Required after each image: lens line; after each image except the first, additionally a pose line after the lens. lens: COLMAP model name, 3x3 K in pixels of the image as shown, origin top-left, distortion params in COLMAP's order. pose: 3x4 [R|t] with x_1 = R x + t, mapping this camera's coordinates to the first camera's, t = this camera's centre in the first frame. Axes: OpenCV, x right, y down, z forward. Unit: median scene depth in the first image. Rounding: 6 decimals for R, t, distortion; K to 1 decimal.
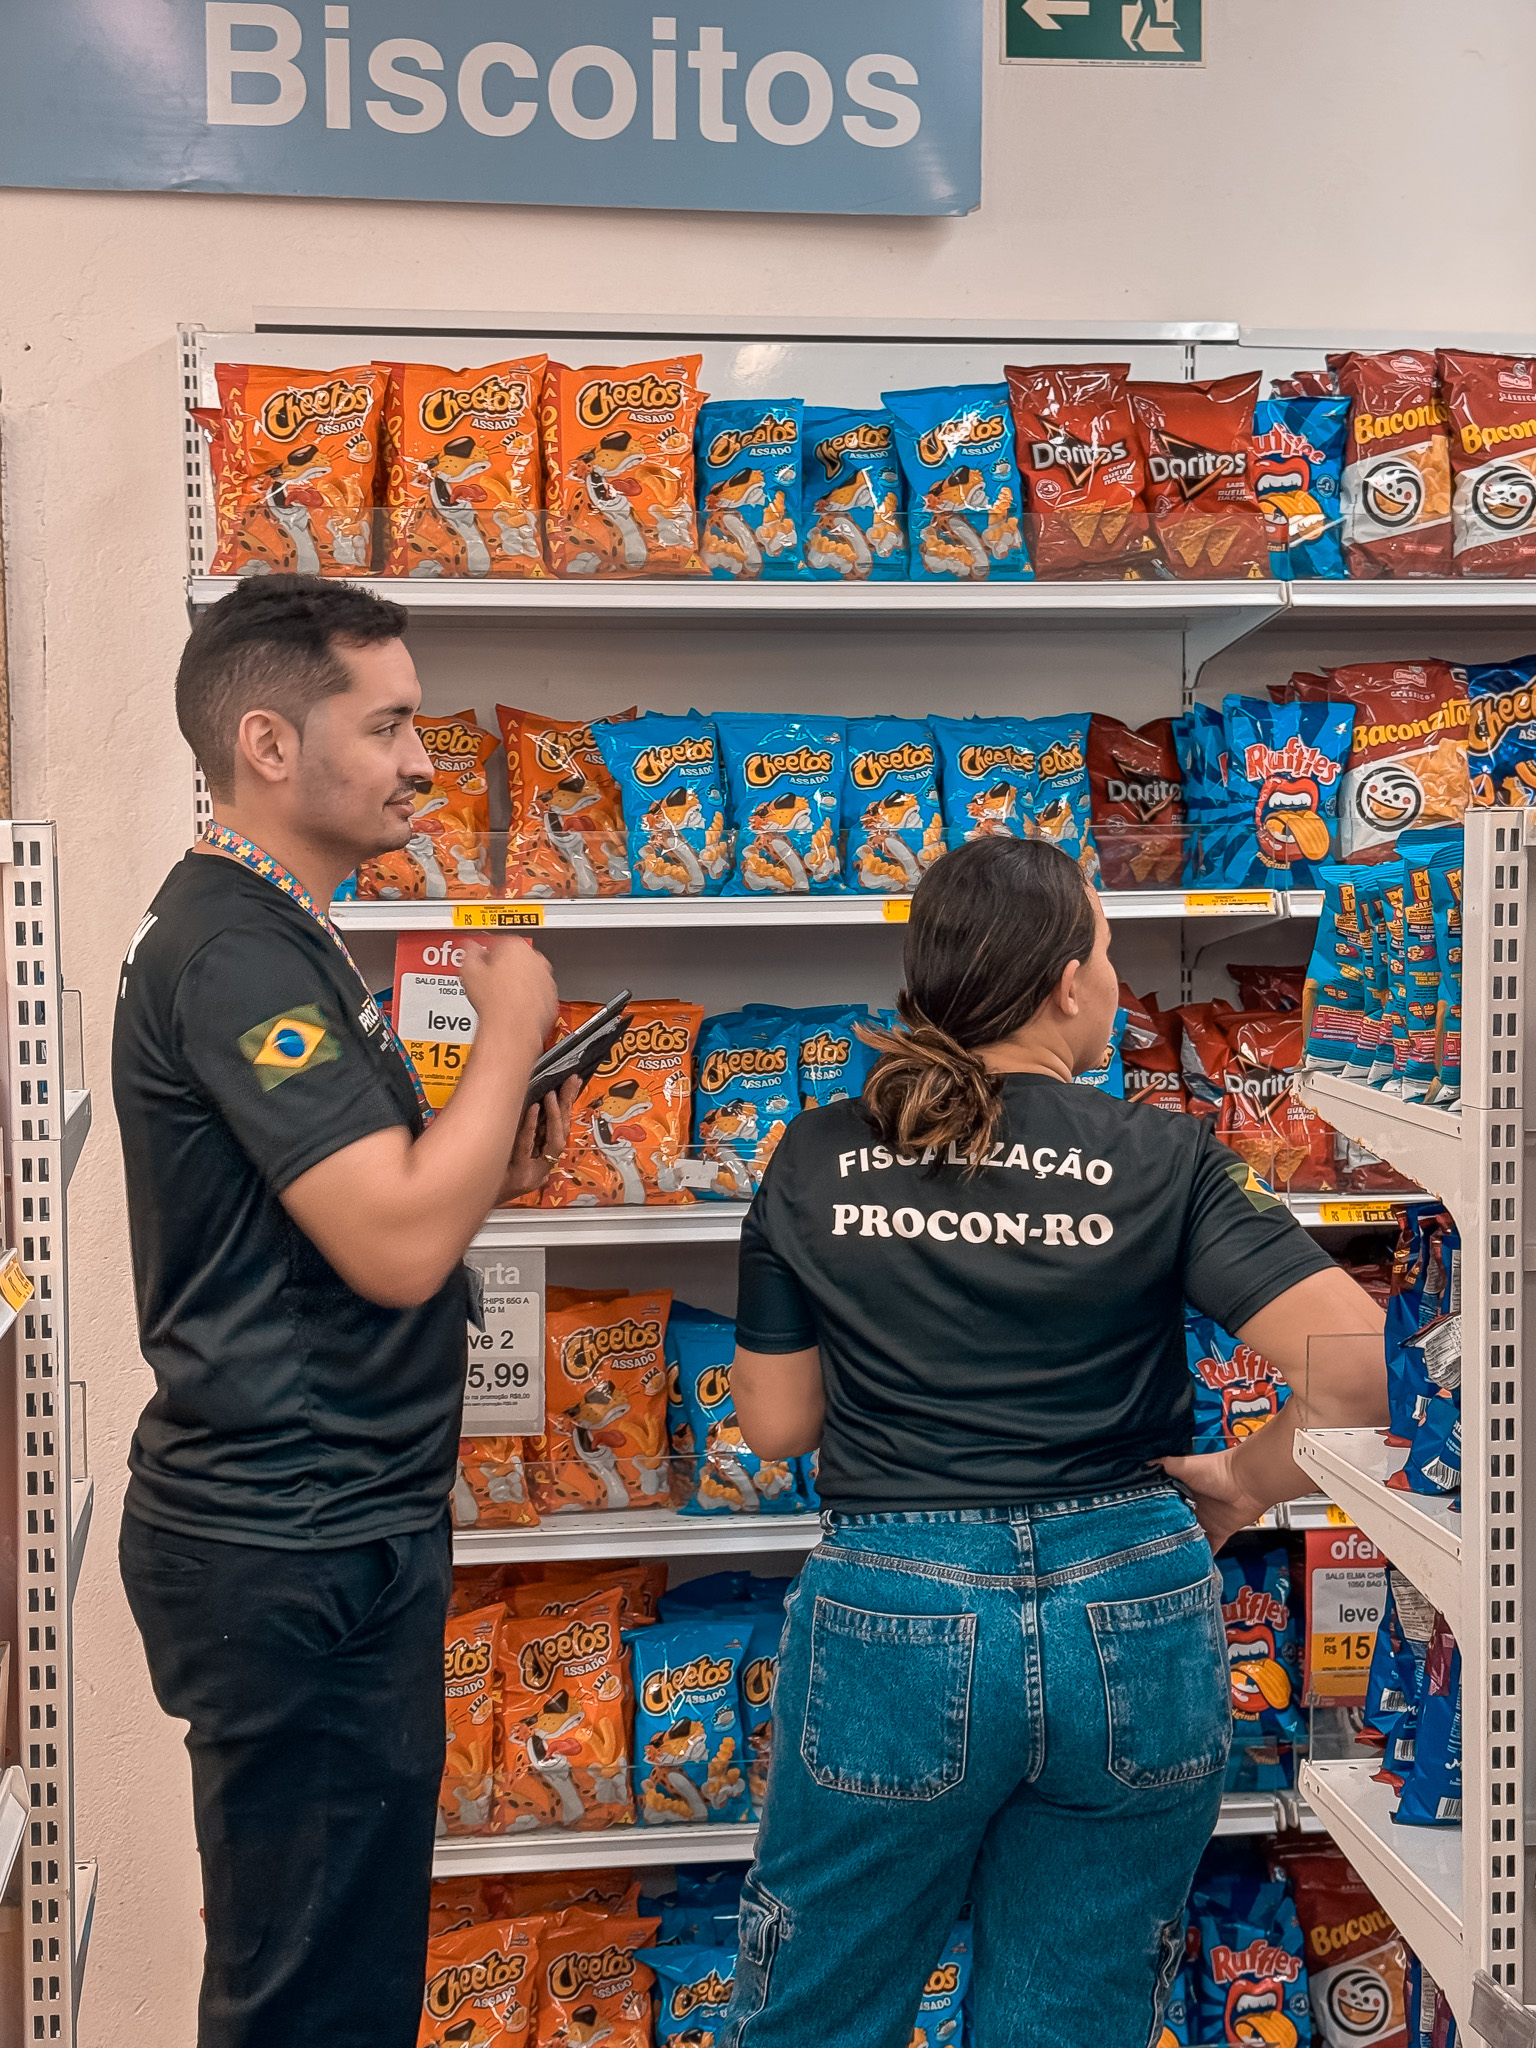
lens RADIAL K [[2882.2, 0, 766.9], [0, 2882.2, 1021.2], [0, 0, 1]] dist [0.082194, 0.000000]
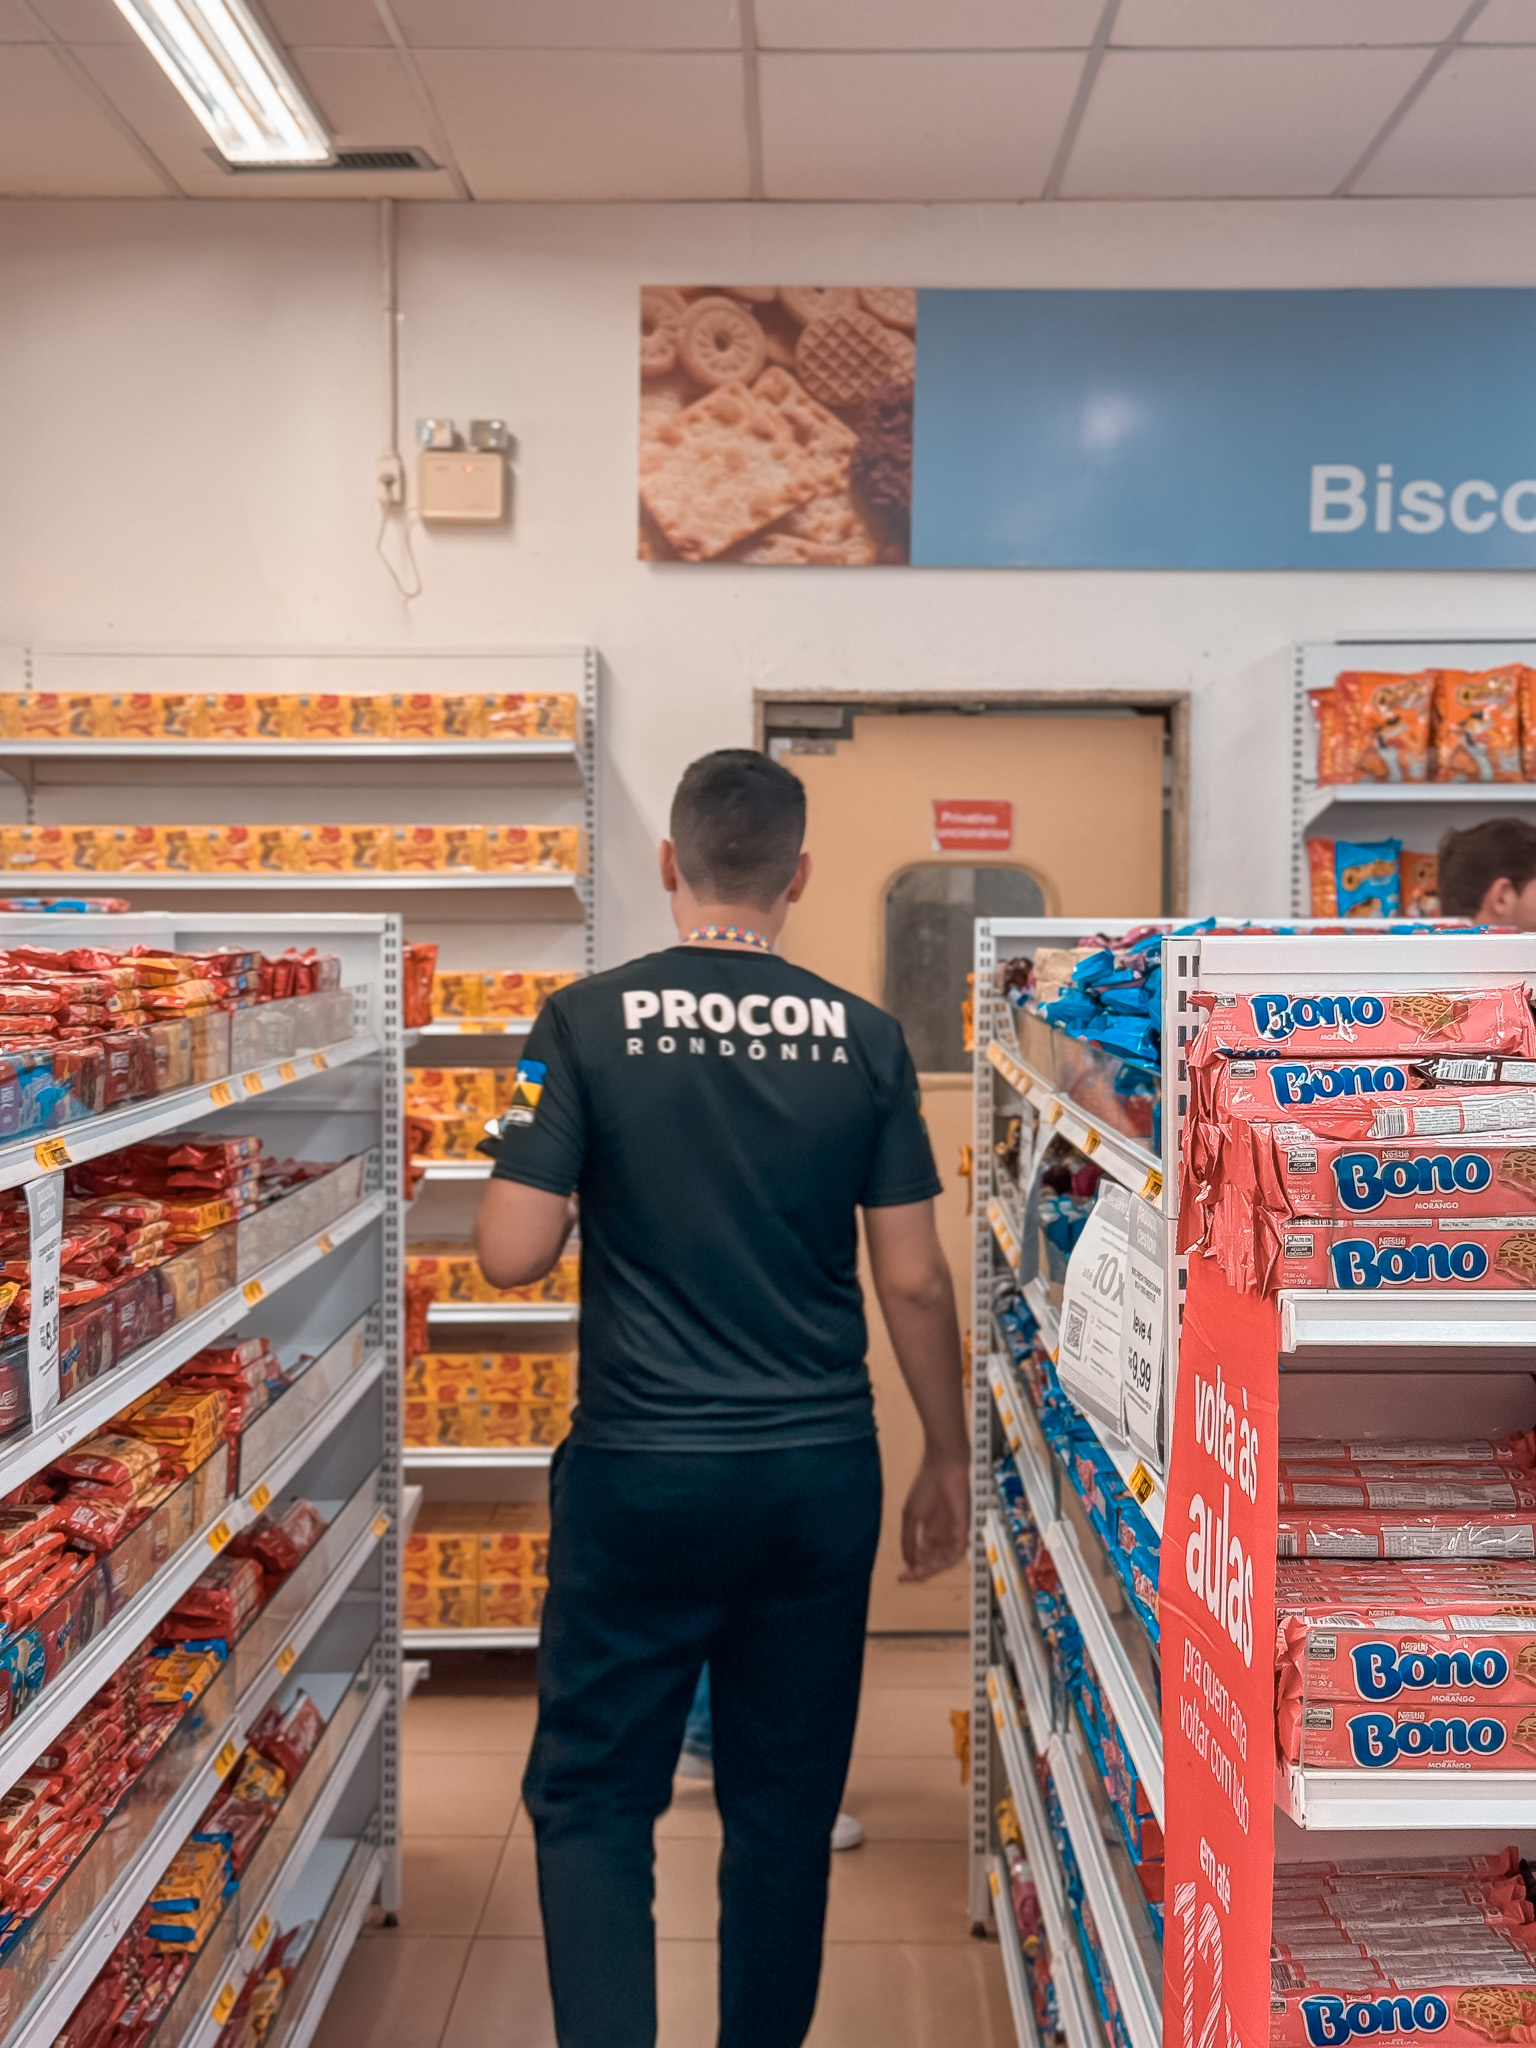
lens RADIAL K [[2882.2, 0, 771.6], [0, 2882.2, 1030.7], [0, 0, 1]] dist [0.082194, 0.000000]
pose [[0.984540, 0.015848, -0.174440, -0.223916], [-0.020771, 0.999435, -0.026429, 0.066024], [0.173922, 0.029644, 0.984313, -0.923268]]
